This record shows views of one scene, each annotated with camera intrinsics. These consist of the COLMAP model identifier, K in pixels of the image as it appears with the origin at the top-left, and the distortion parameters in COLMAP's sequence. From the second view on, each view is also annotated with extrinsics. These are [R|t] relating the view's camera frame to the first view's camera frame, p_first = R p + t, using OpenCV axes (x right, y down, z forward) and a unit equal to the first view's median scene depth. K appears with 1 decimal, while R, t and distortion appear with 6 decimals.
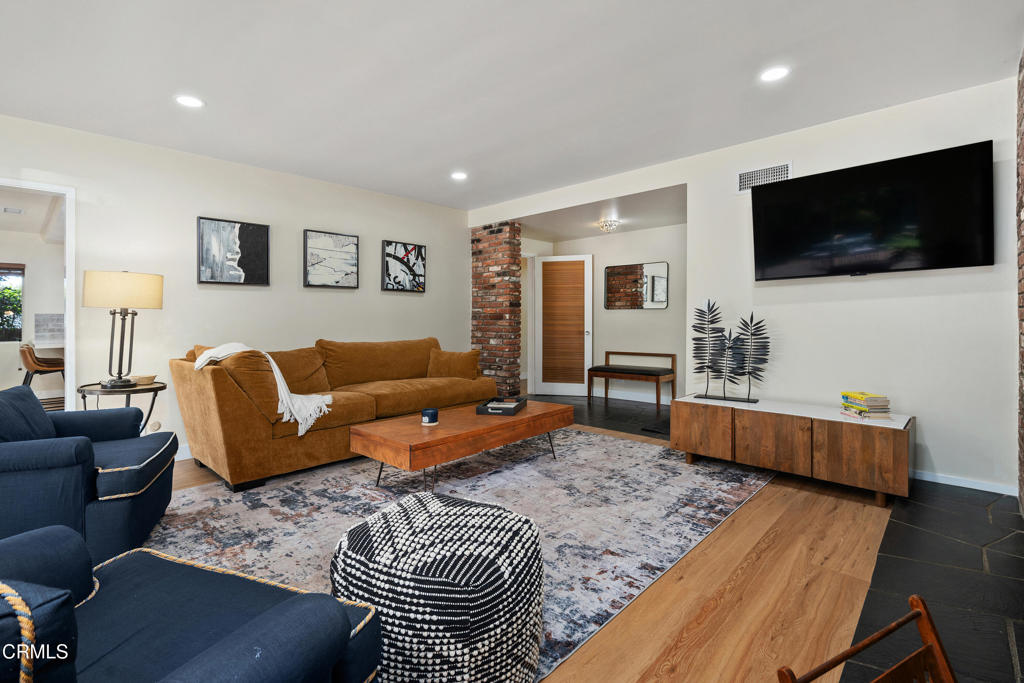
lens RADIAL K [[452.5, 0, 546.4], [0, 452.5, 313.7], [0, 0, 1]] dist [-0.003677, -0.000123]
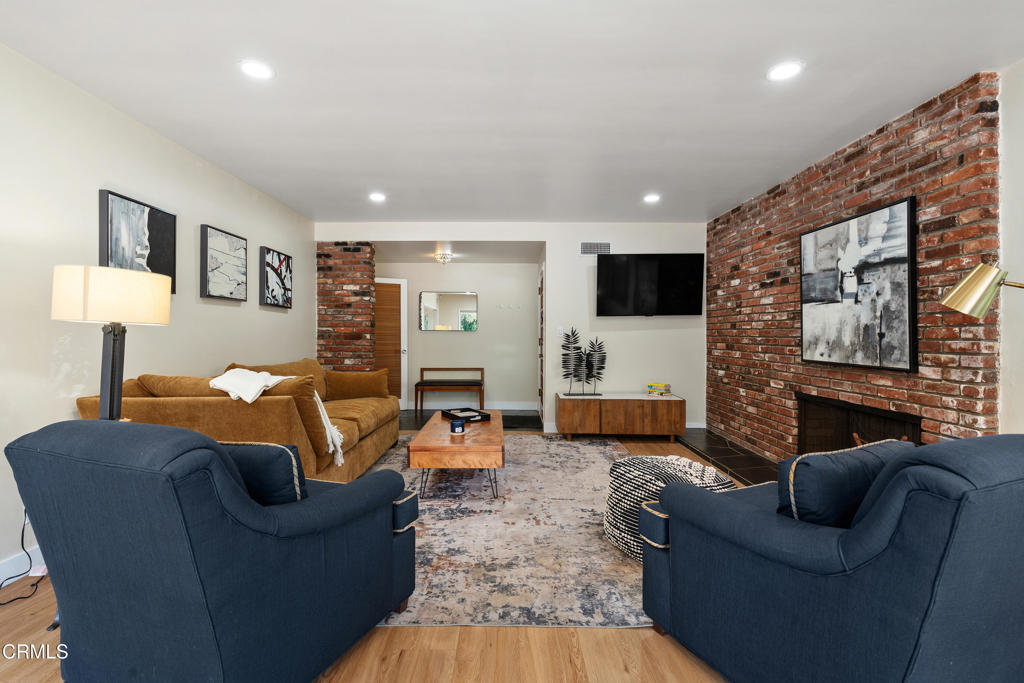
lens RADIAL K [[422.9, 0, 535.9], [0, 422.9, 337.1], [0, 0, 1]] dist [0.000378, 0.000216]
pose [[0.744138, 0.010022, 0.667950, -0.630567], [-0.017527, 0.999836, 0.004524, -0.004071], [-0.667796, -0.015074, 0.744192, 0.068293]]
